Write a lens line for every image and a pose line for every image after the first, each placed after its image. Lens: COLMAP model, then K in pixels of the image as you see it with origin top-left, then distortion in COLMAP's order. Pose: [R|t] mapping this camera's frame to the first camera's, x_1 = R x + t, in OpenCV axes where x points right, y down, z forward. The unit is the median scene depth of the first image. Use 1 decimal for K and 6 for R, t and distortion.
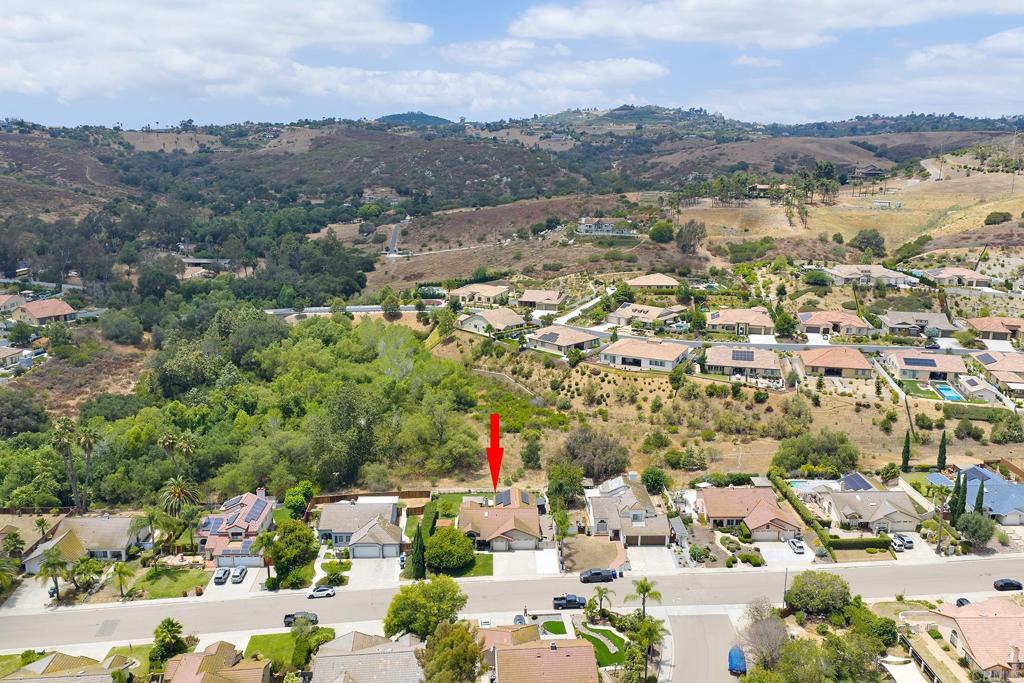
lens RADIAL K [[844.9, 0, 512.0], [0, 844.9, 341.5], [0, 0, 1]] dist [0.001261, -0.001027]
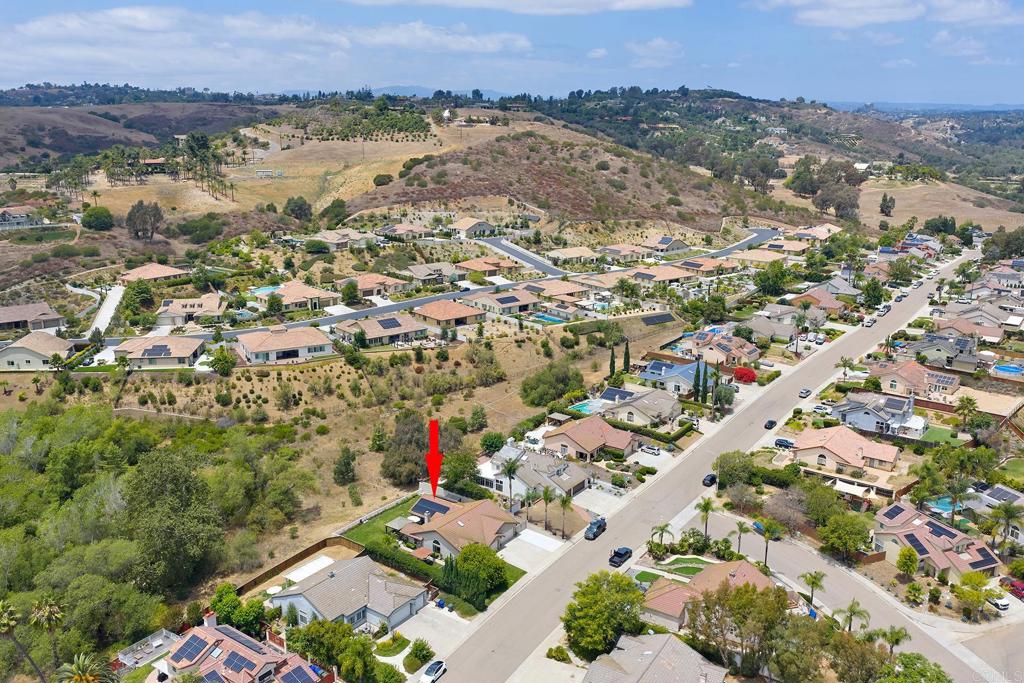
lens RADIAL K [[844.9, 0, 512.0], [0, 844.9, 341.5], [0, 0, 1]] dist [0.001261, -0.001027]
pose [[0.598017, -0.204144, 0.775049, -0.427946], [0.178652, 0.976641, 0.119398, -0.056620], [-0.781319, 0.067062, 0.620519, 0.241463]]
